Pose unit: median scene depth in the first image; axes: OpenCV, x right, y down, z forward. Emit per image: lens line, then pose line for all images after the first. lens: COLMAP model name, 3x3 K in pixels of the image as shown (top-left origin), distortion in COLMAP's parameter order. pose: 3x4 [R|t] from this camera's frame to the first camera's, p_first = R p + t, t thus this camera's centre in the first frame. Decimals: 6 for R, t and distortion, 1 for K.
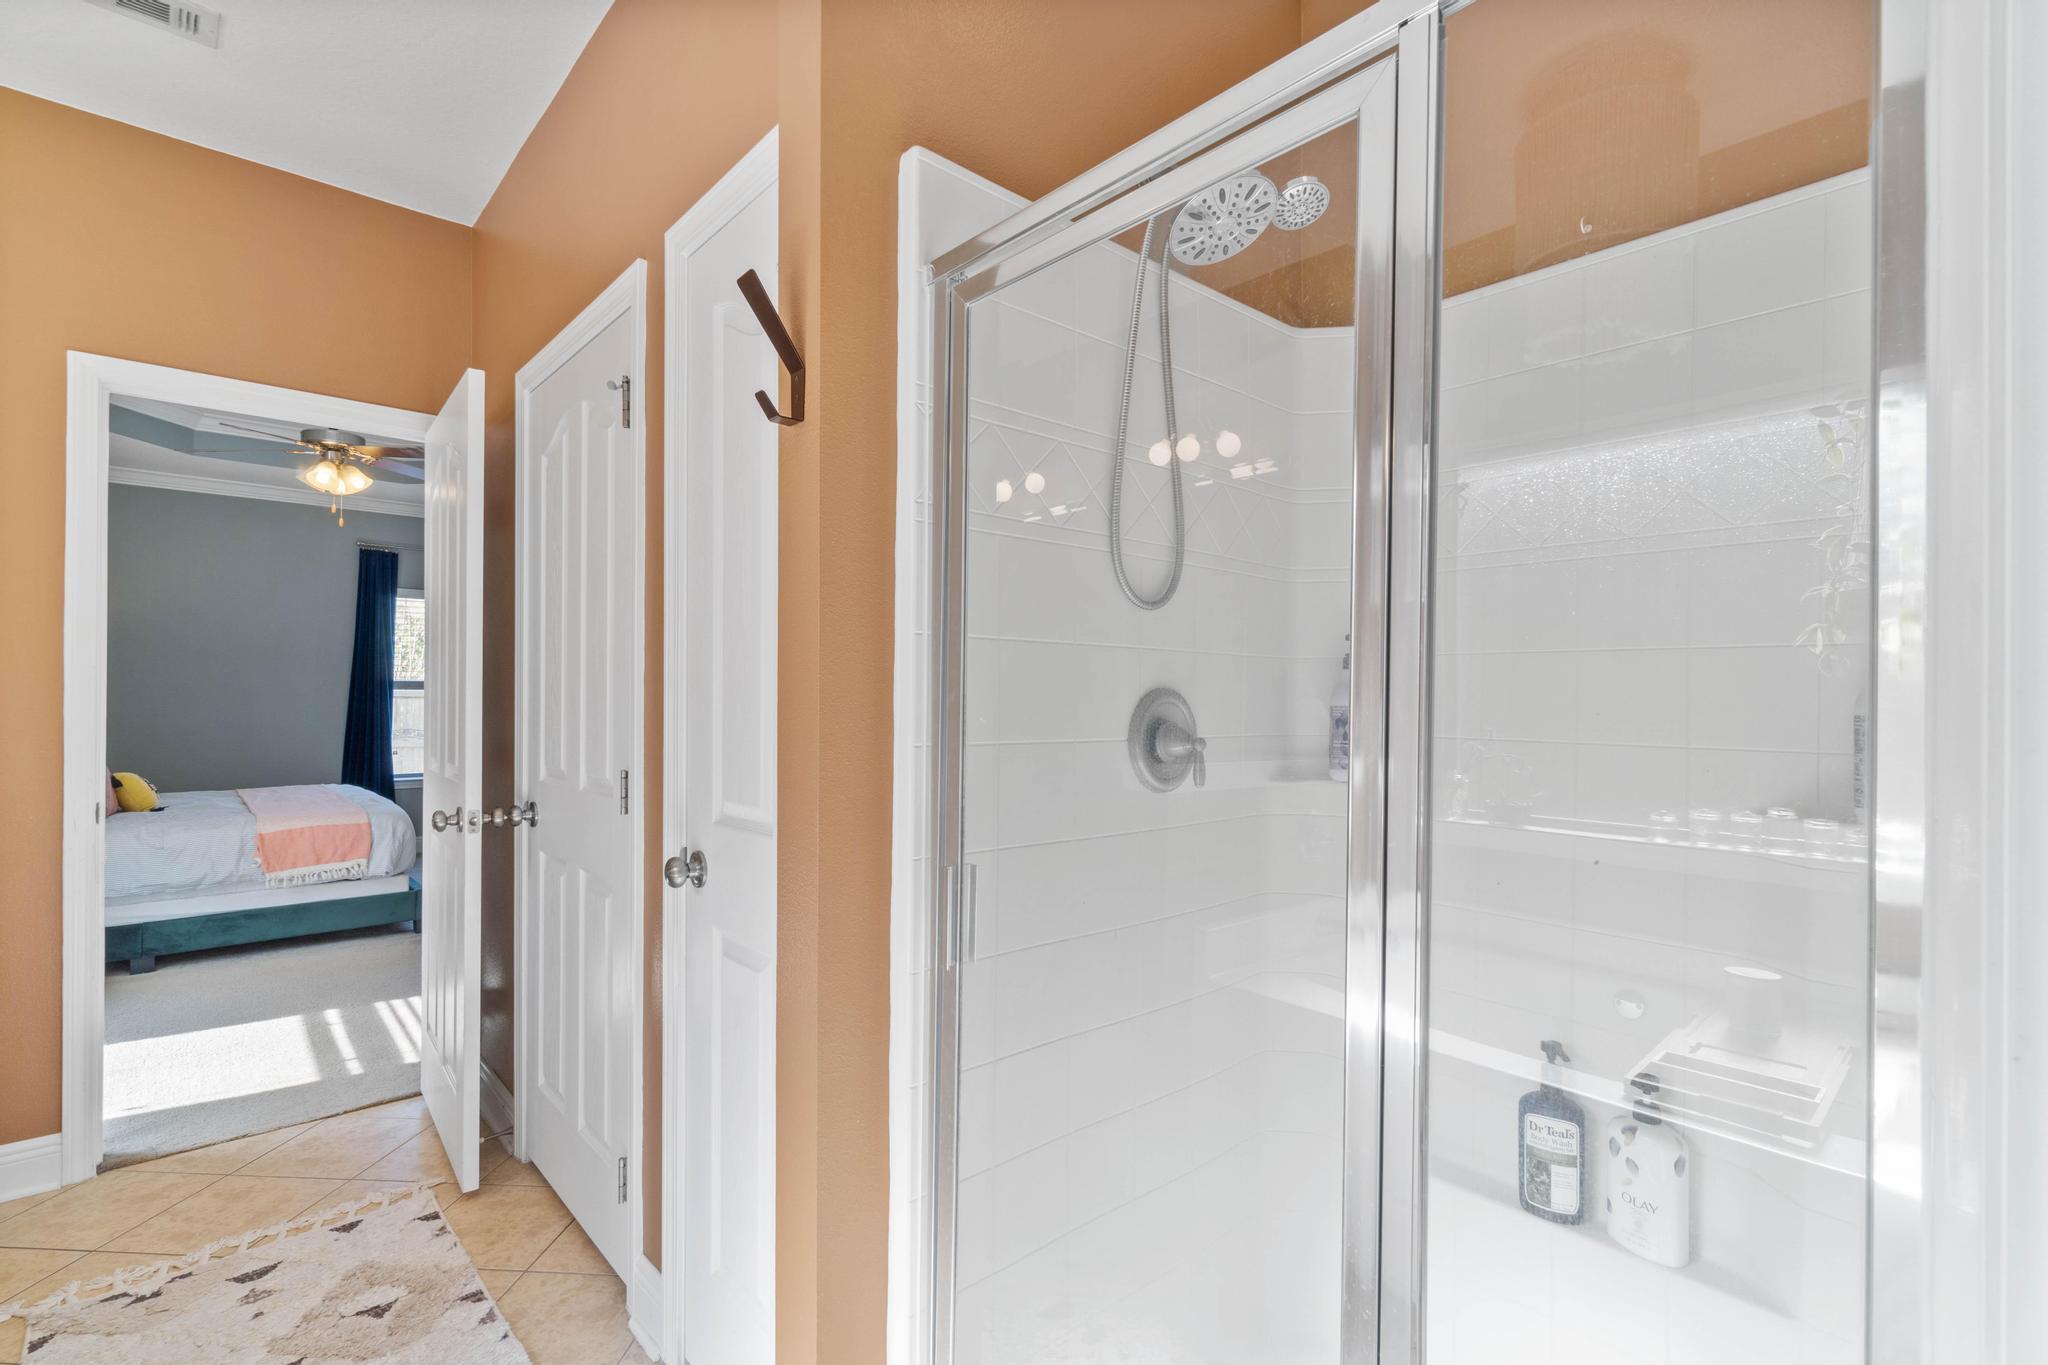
lens RADIAL K [[908.1, 0, 1021.9], [0, 908.1, 696.7], [0, 0, 1]] dist [0.000573, -0.000057]
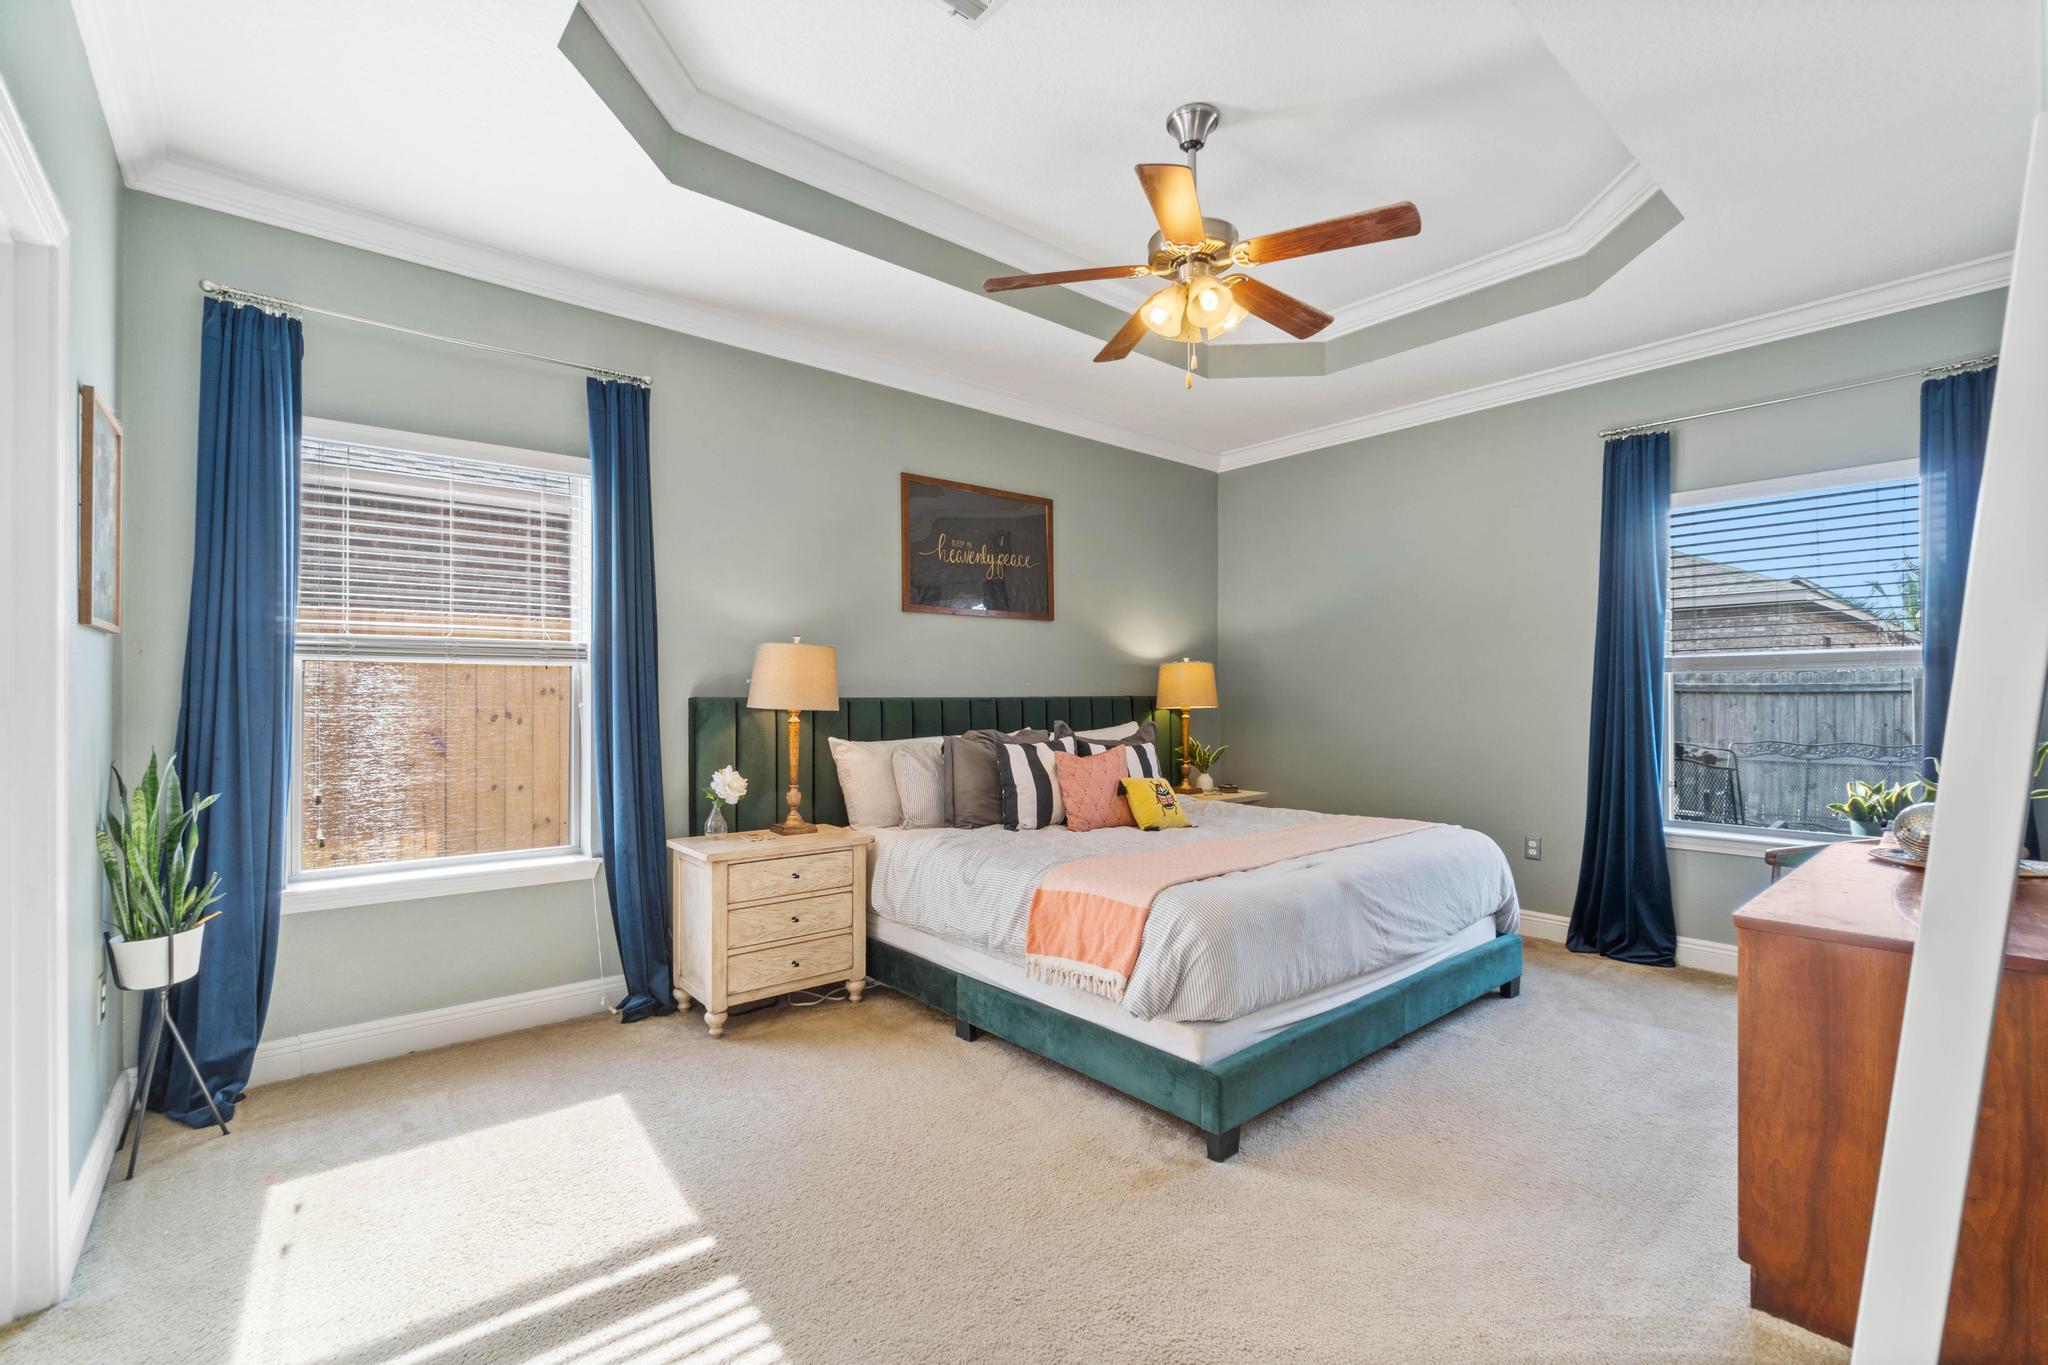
lens RADIAL K [[908.1, 0, 1021.9], [0, 908.1, 696.7], [0, 0, 1]] dist [0.000573, -0.000057]
pose [[-0.043963, -0.002261, -0.999031, -0.181339], [0.002207, 0.999995, -0.002360, 0.011439], [0.999031, -0.002309, -0.043958, 1.050970]]
